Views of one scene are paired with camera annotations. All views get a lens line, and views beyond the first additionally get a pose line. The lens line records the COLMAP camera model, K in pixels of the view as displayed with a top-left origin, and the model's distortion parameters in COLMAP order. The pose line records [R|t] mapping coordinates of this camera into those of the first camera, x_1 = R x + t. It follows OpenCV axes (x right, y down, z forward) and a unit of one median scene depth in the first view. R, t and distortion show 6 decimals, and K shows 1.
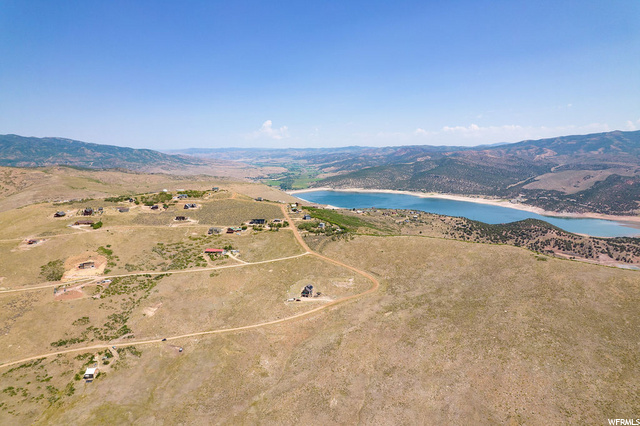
lens RADIAL K [[408.1, 0, 317.9], [0, 408.1, 213.3], [0, 0, 1]] dist [-0.083407, 0.071644]
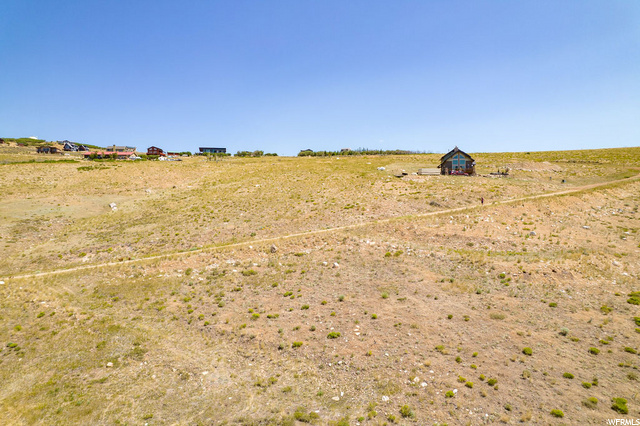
lens RADIAL K [[408.1, 0, 321.4], [0, 408.1, 213.9], [0, 0, 1]] dist [-0.083407, 0.071644]
pose [[0.983310, 0.007386, 0.181789, -0.177340], [0.020367, 0.988426, -0.150329, 0.287204], [-0.180796, 0.151523, 0.971779, 0.845115]]
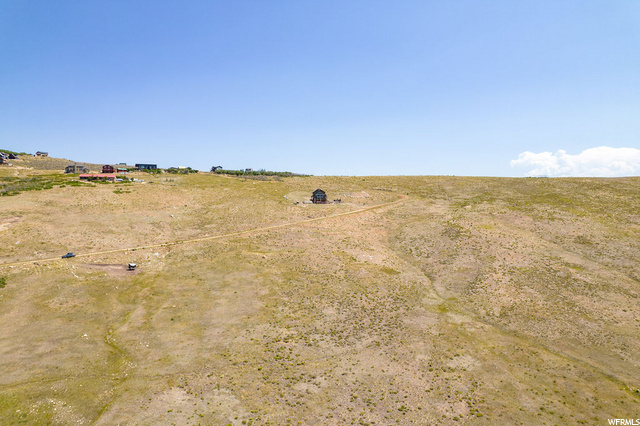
lens RADIAL K [[408.1, 0, 322.9], [0, 408.1, 212.0], [0, 0, 1]] dist [-0.083407, 0.071644]
pose [[0.884754, 0.004818, 0.466034, -0.328718], [0.064635, 0.989015, -0.132933, 0.322941], [-0.461555, 0.147735, 0.874724, 0.534188]]
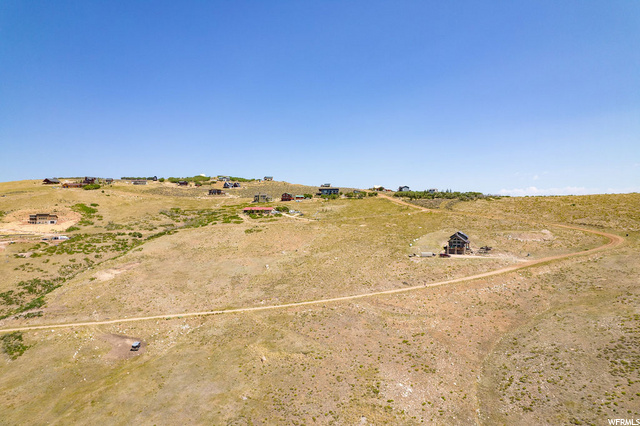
lens RADIAL K [[408.1, 0, 320.8], [0, 408.1, 213.2], [0, 0, 1]] dist [-0.083407, 0.071644]
pose [[0.991886, 0.008832, -0.126824, -0.129184], [-0.027957, 0.988317, -0.149827, 0.252680], [0.124019, 0.152156, 0.980545, 0.612317]]
